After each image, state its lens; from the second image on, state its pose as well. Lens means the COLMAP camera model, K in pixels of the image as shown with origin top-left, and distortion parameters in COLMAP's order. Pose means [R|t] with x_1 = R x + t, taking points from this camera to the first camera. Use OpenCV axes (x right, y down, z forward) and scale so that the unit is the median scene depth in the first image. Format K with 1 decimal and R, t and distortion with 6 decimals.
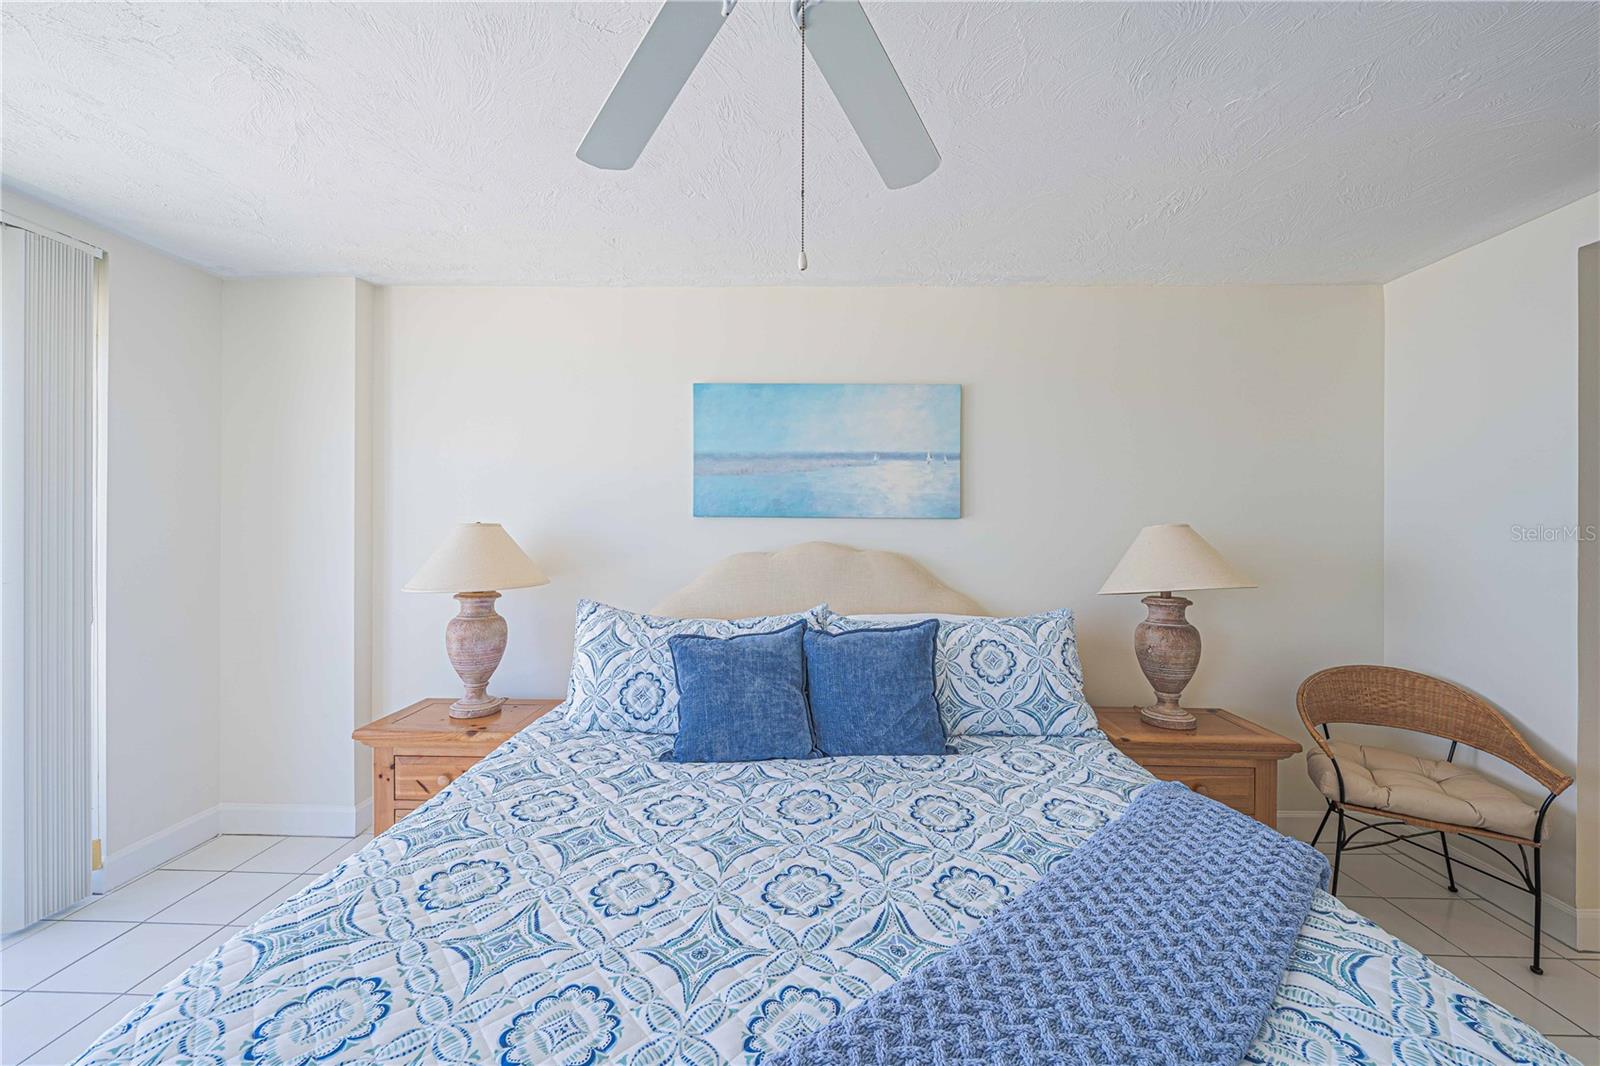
lens RADIAL K [[592.4, 0, 794.0], [0, 592.4, 523.7], [0, 0, 1]] dist [-0.003044, -0.000482]
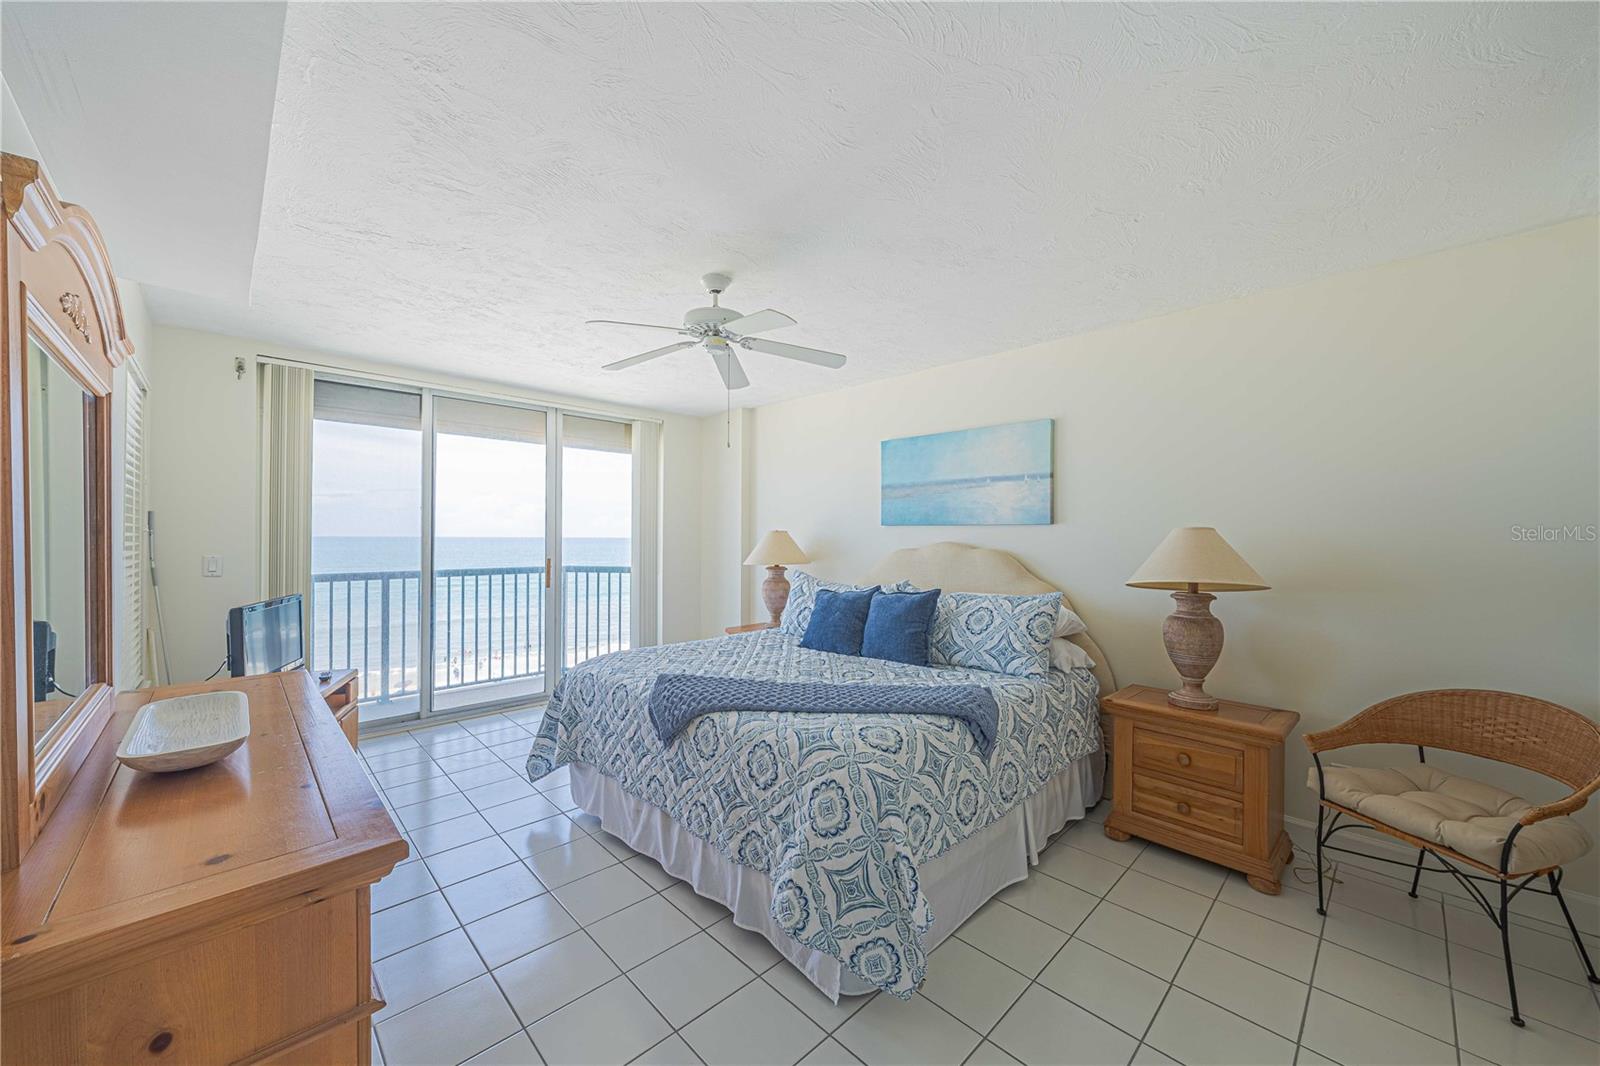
lens RADIAL K [[592.4, 0, 794.6], [0, 592.4, 527.5], [0, 0, 1]] dist [-0.003044, -0.000482]
pose [[0.709533, -0.010441, -0.704595, 0.820982], [0.004215, 0.999935, -0.010572, 0.009656], [0.704659, 0.004532, 0.709531, -0.299379]]
